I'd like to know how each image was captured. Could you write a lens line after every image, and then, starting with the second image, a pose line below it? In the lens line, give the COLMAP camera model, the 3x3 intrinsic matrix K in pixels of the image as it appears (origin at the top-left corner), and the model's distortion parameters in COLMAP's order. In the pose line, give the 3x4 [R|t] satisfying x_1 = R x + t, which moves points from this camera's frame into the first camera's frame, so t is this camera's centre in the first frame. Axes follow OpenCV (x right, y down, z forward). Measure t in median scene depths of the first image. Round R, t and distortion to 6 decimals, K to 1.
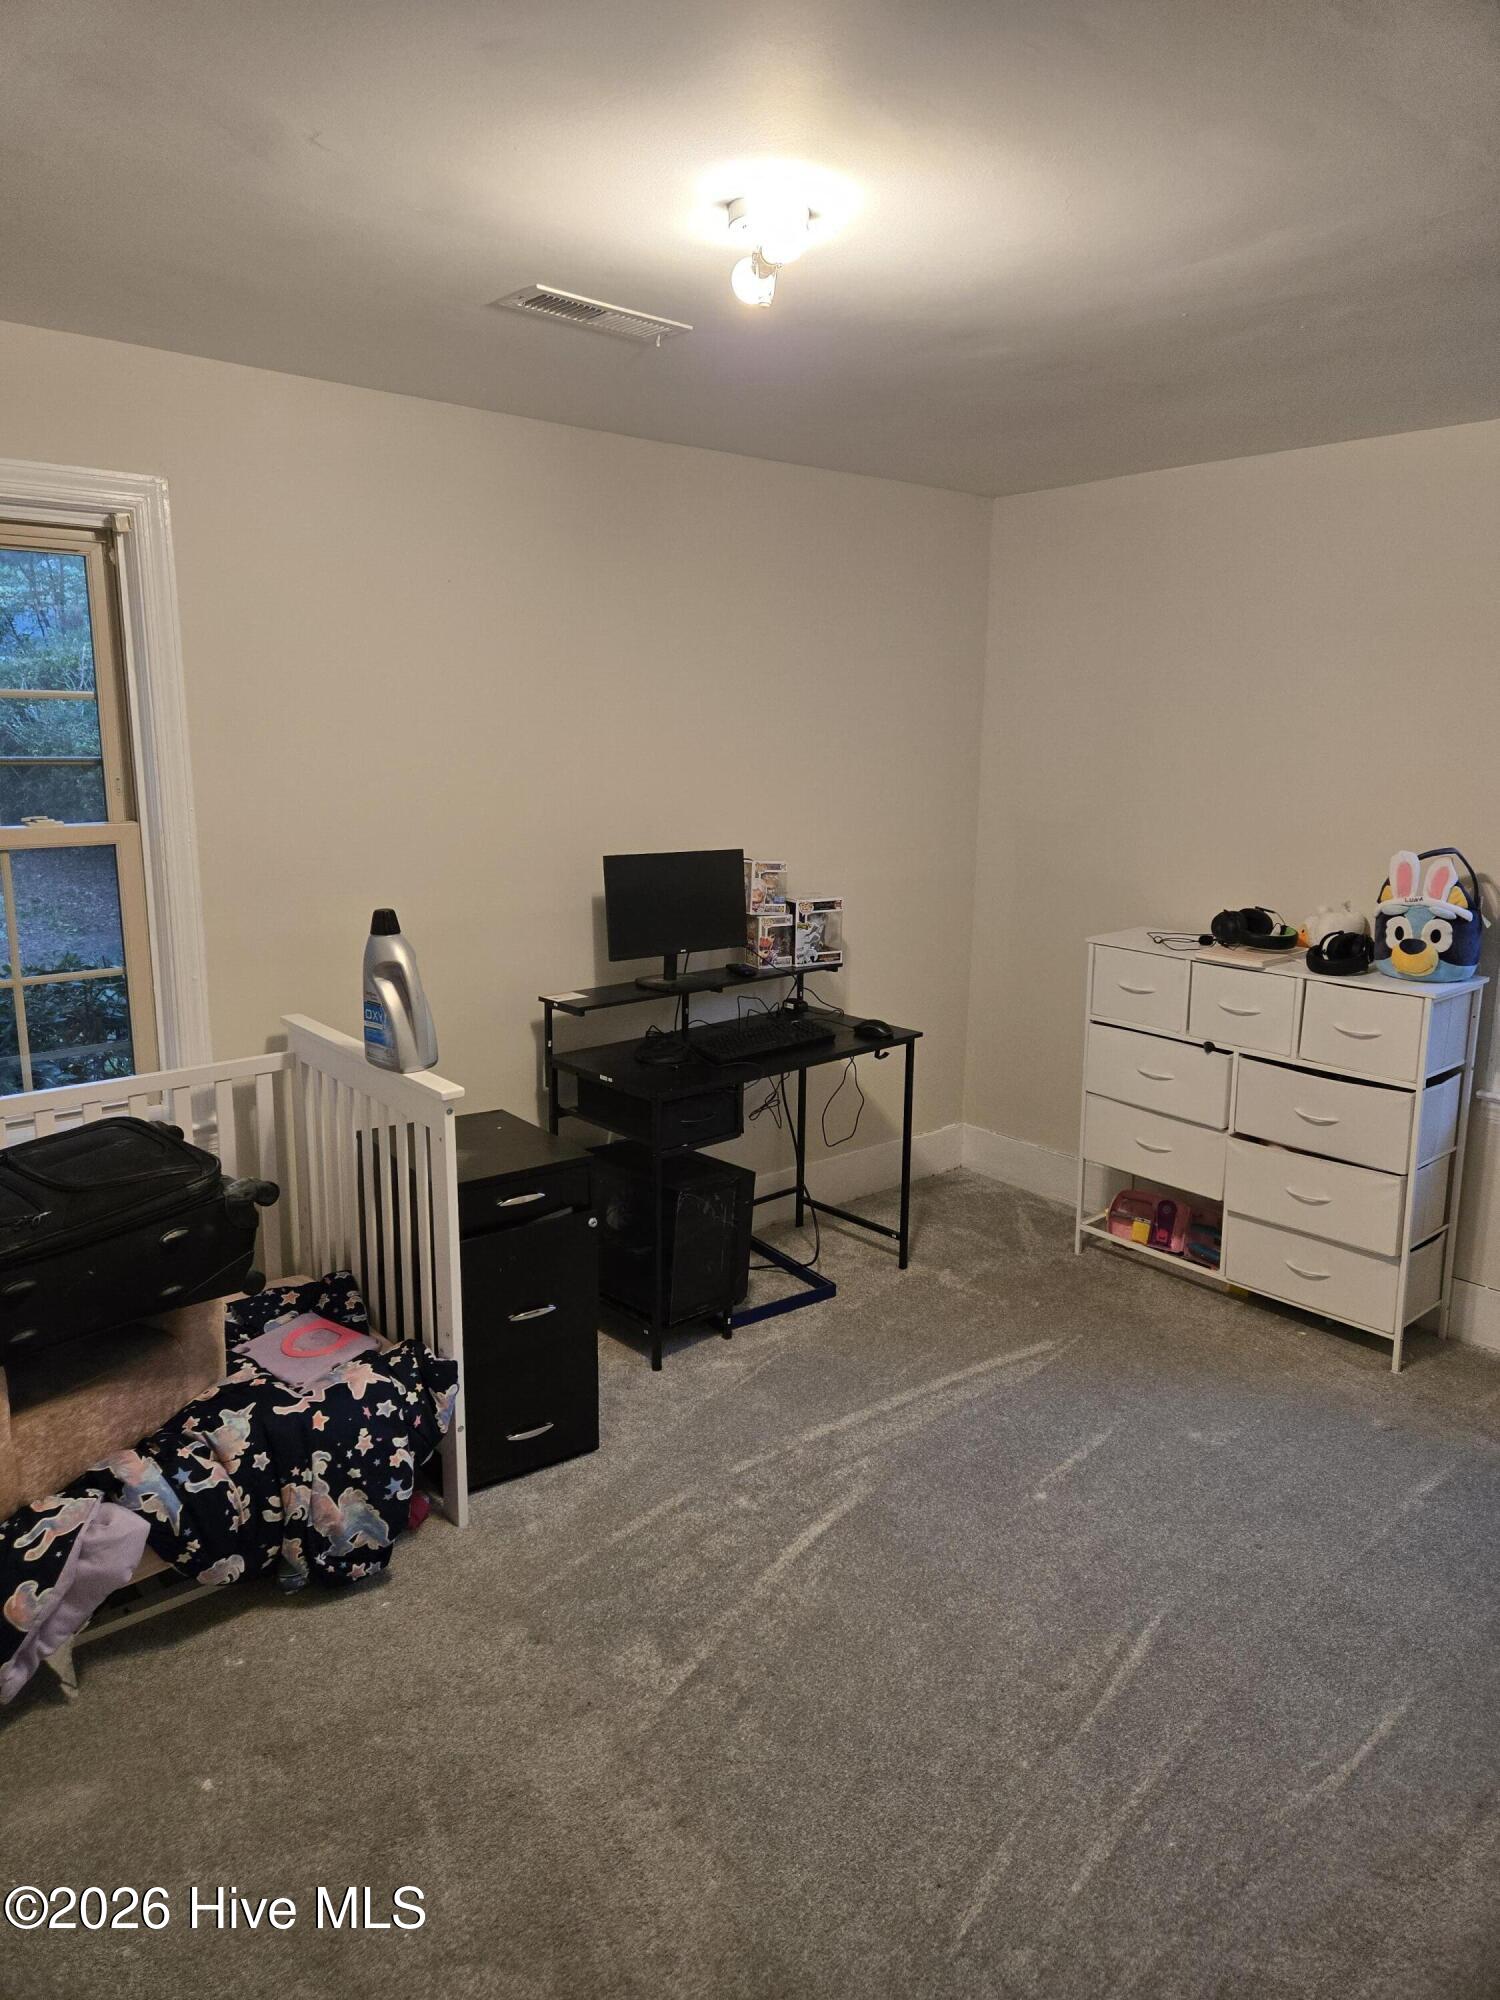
lens RADIAL K [[1332.0, 0, 737.5], [0, 1332.0, 1000.6], [0, 0, 1]] dist [0.073086, -0.065319]
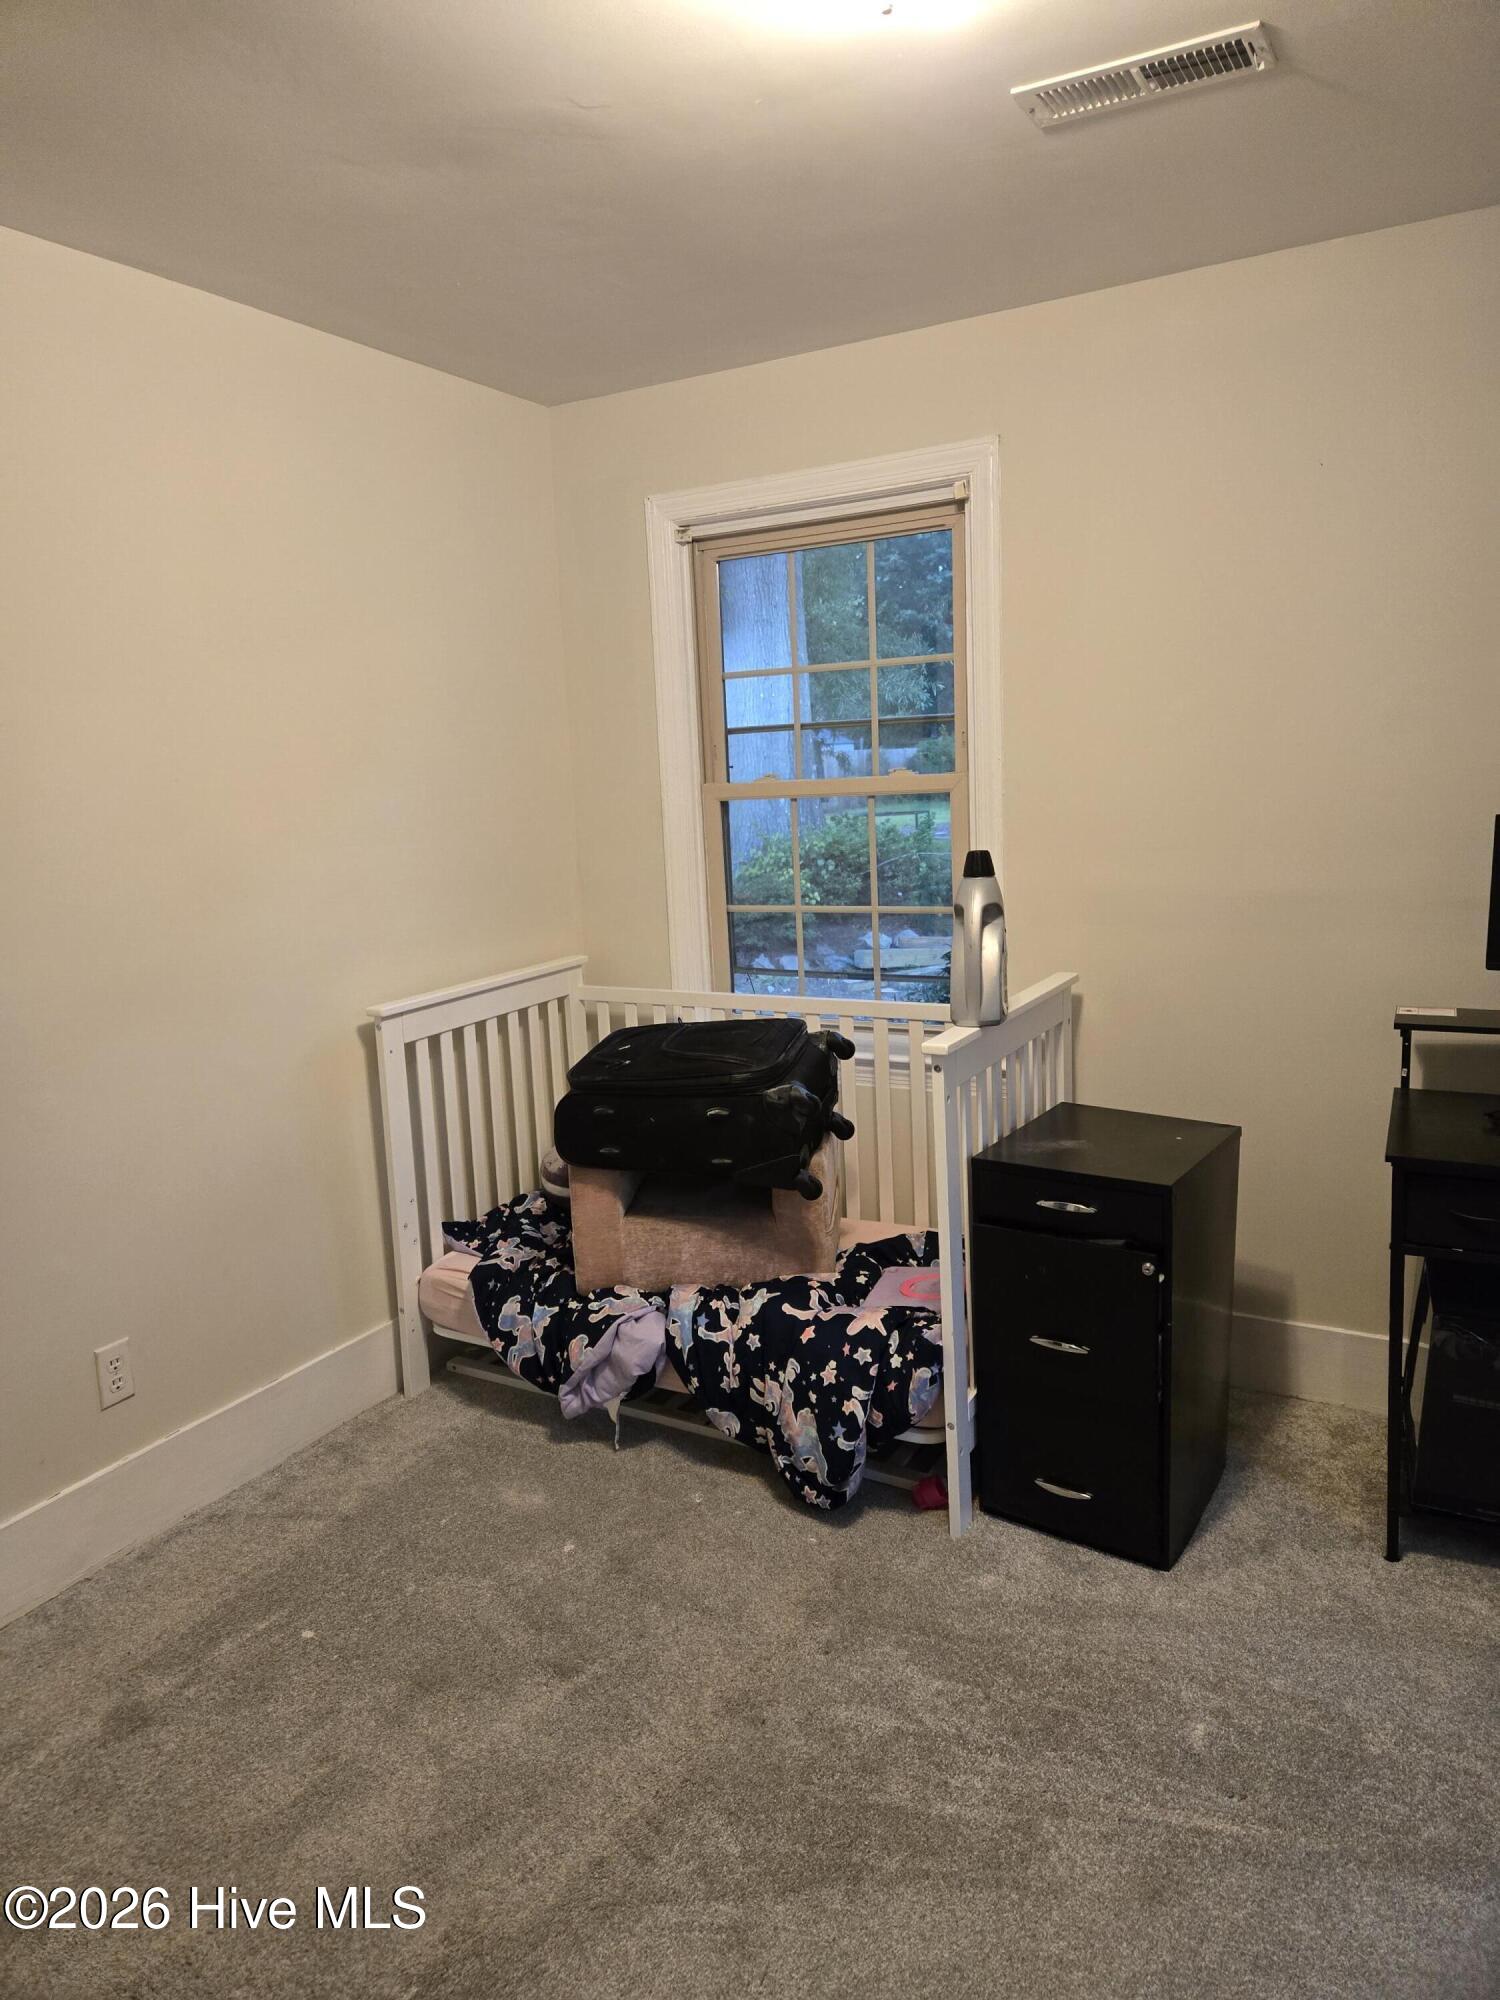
lens RADIAL K [[1339.0, 0, 747.4], [0, 1339.0, 992.3], [0, 0, 1]] dist [0.060650, -0.000847]
pose [[0.341336, 0.132040, -0.930621, 0.609534], [-0.154025, 0.984558, 0.083199, -0.025952], [0.927236, 0.114940, 0.356402, 0.567322]]
